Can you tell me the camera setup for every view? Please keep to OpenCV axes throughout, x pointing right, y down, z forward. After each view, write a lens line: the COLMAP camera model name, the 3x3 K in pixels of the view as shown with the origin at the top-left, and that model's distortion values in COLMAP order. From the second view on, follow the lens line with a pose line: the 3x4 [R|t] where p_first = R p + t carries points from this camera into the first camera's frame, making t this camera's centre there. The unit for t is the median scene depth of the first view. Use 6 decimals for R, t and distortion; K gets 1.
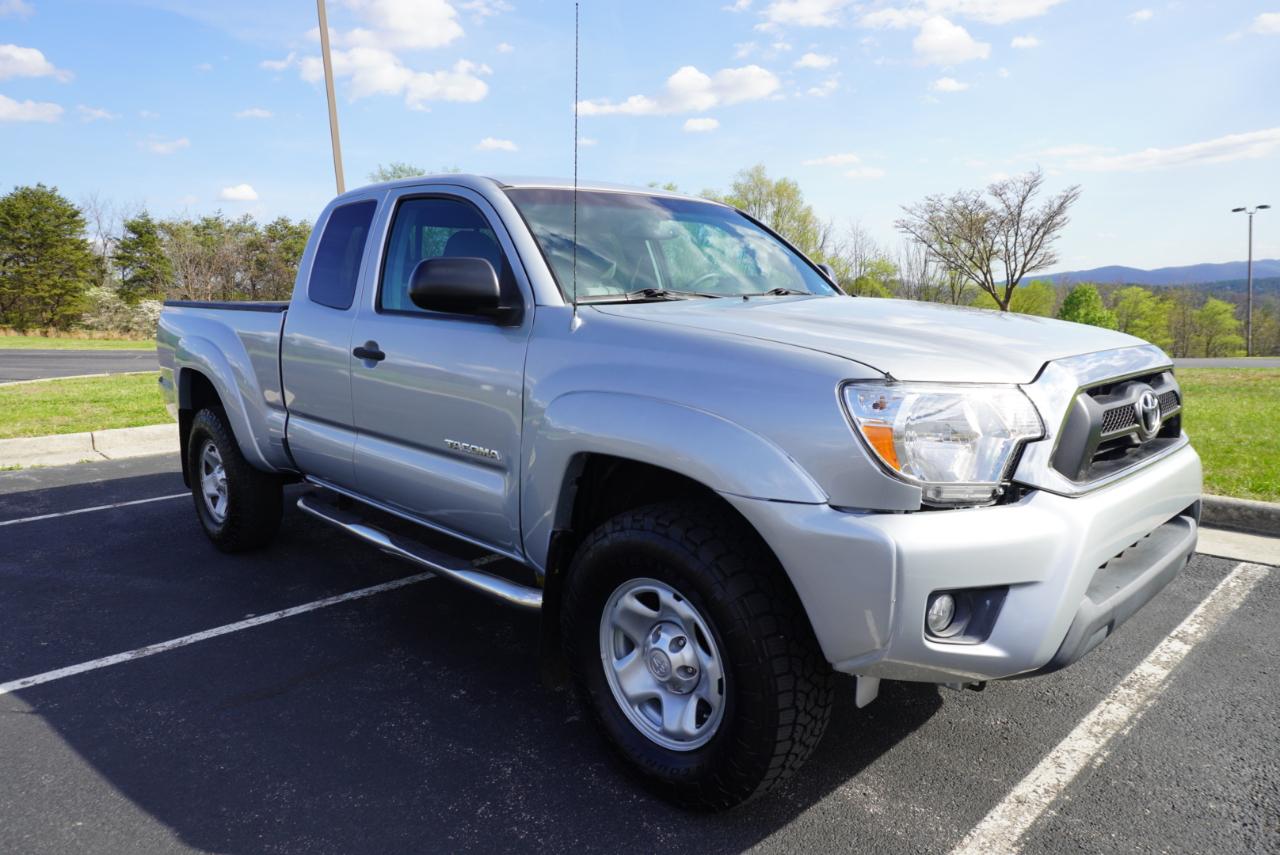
lens RADIAL K [[851.6, 0, 637.8], [0, 851.6, 430.9], [0, 0, 1]] dist [-0.041421, 0.025968]
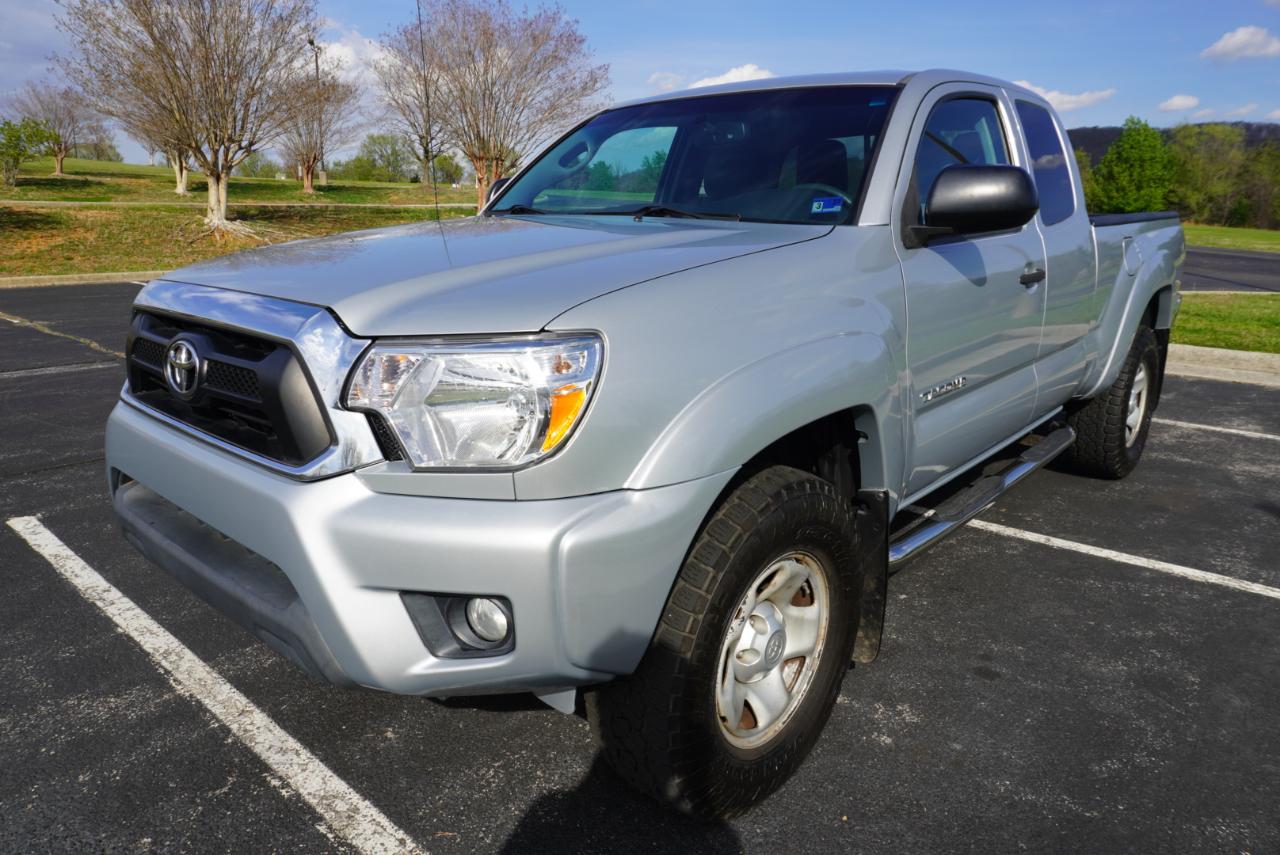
lens RADIAL K [[851.6, 0, 634.1], [0, 851.6, 425.3], [0, 0, 1]] dist [-0.041421, 0.025968]
pose [[0.068082, 0.258740, -0.963545, 0.989973], [-0.160910, 0.955989, 0.245341, -0.164467], [0.984618, 0.138340, 0.106719, 0.929618]]
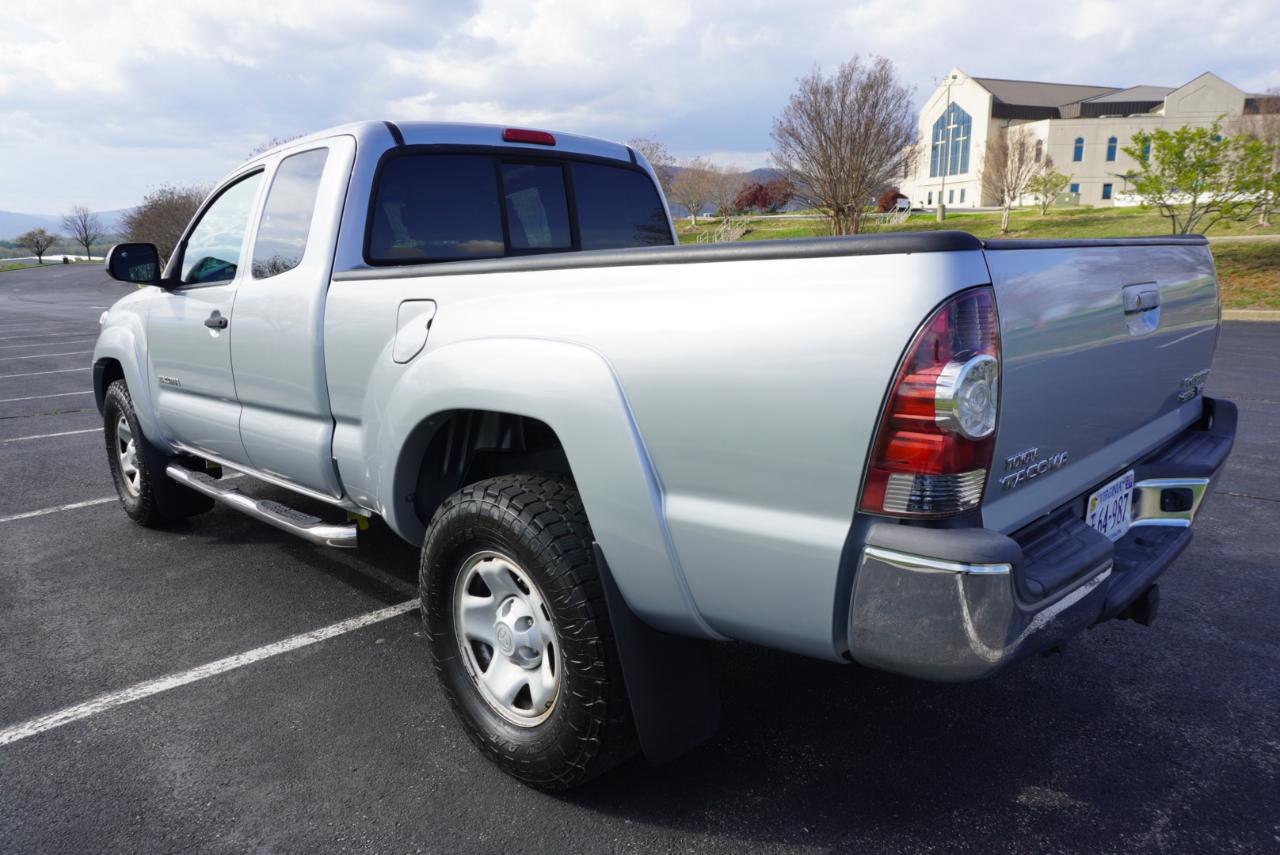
lens RADIAL K [[851.6, 0, 638.5], [0, 851.6, 430.0], [0, 0, 1]] dist [-0.041421, 0.025968]
pose [[-0.999051, 0.043531, 0.001459, -0.425116], [0.041385, 0.938290, 0.343365, -0.381332], [0.013579, 0.343100, -0.939201, 2.478453]]
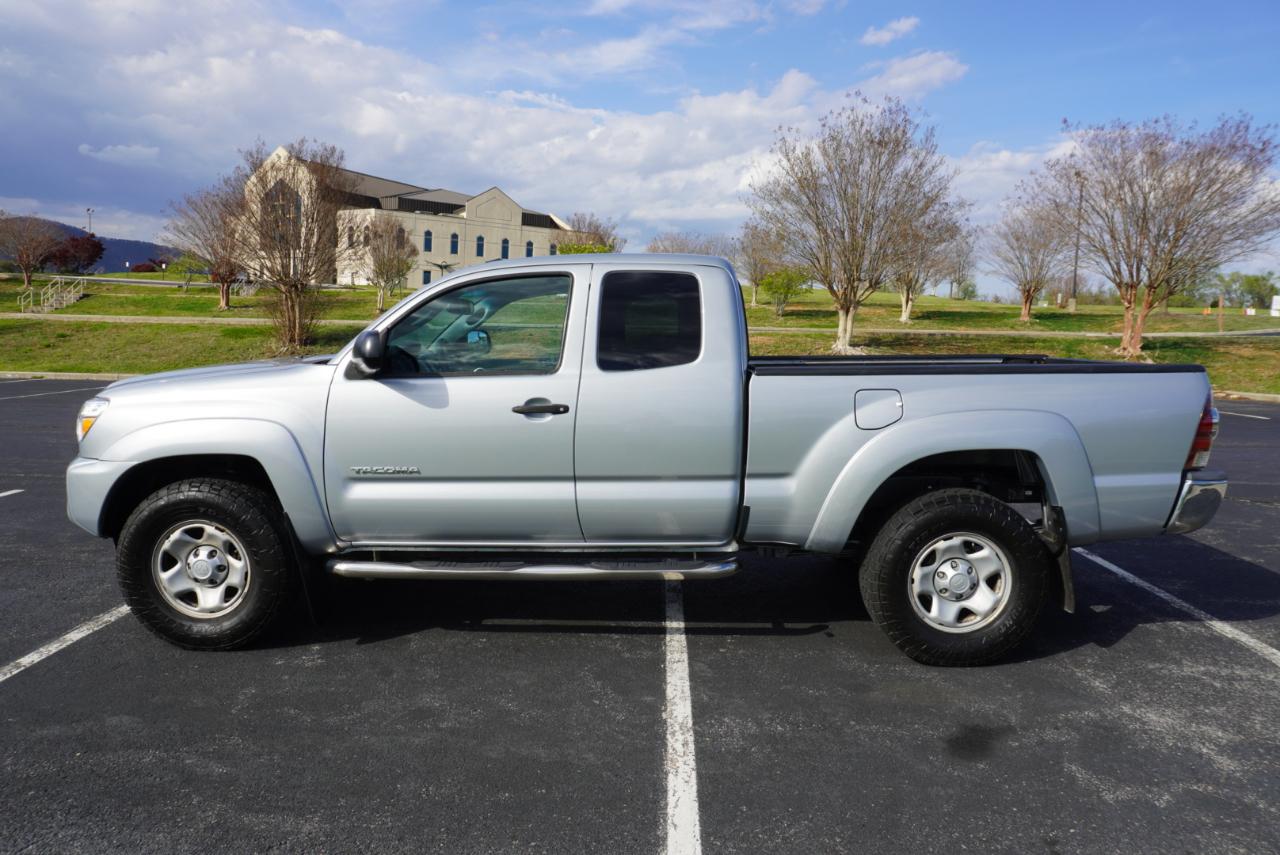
lens RADIAL K [[851.6, 0, 641.5], [0, 851.6, 429.7], [0, 0, 1]] dist [-0.041421, 0.025968]
pose [[-0.715356, 0.088367, -0.693150, 0.822653], [-0.108779, 0.965795, 0.235389, -0.429591], [0.690242, 0.243787, -0.681274, 2.336519]]
